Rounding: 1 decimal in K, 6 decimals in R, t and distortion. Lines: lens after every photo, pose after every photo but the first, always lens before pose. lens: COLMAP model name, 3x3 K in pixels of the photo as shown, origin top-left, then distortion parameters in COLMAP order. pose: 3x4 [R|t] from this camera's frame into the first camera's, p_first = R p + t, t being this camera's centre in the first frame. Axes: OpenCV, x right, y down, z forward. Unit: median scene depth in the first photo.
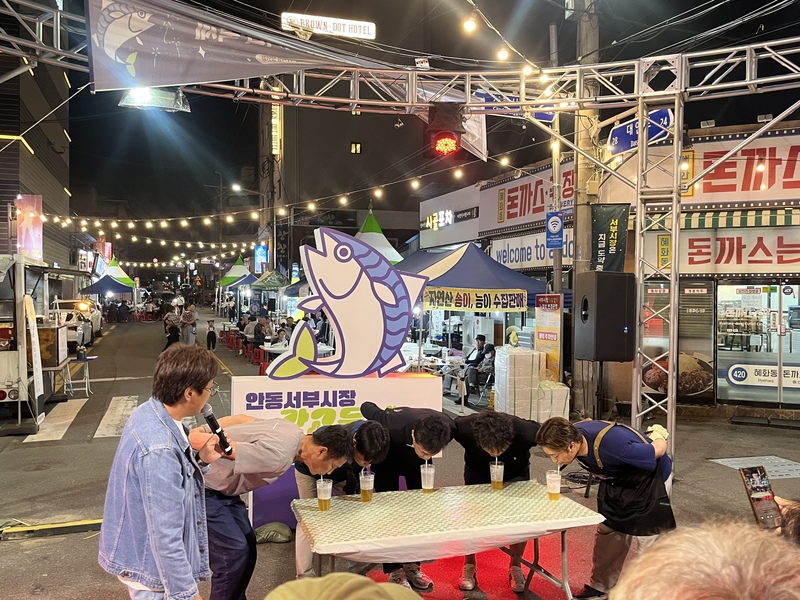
lens RADIAL K [[722.7, 0, 399.2], [0, 722.7, 299.7], [0, 0, 1]] dist [0.045387, -0.002040]
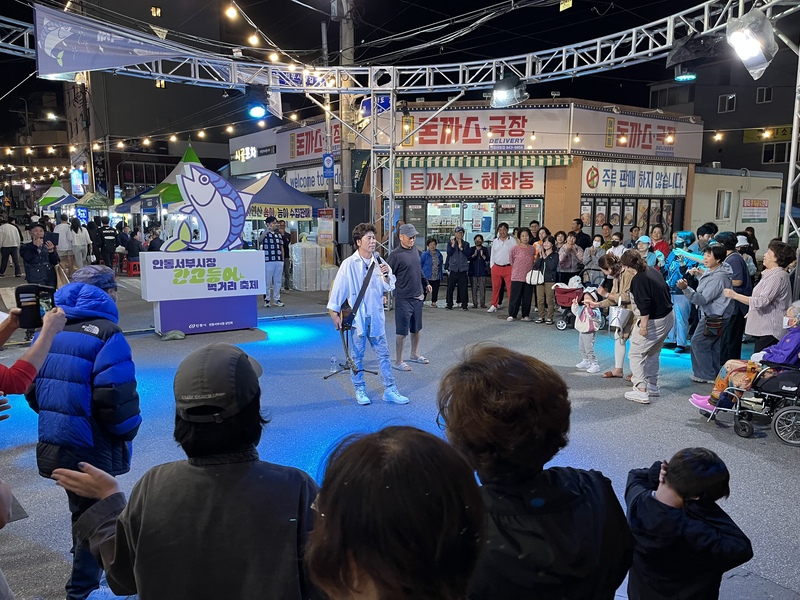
lens RADIAL K [[612.3, 0, 401.6], [0, 612.3, 322.1], [0, 0, 1]] dist [0.013337, -0.026849]
pose [[0.951757, -0.054131, 0.302042, -0.047935], [0.004067, 0.986456, 0.163974, 0.018370], [-0.306827, -0.154835, 0.939086, -0.319385]]
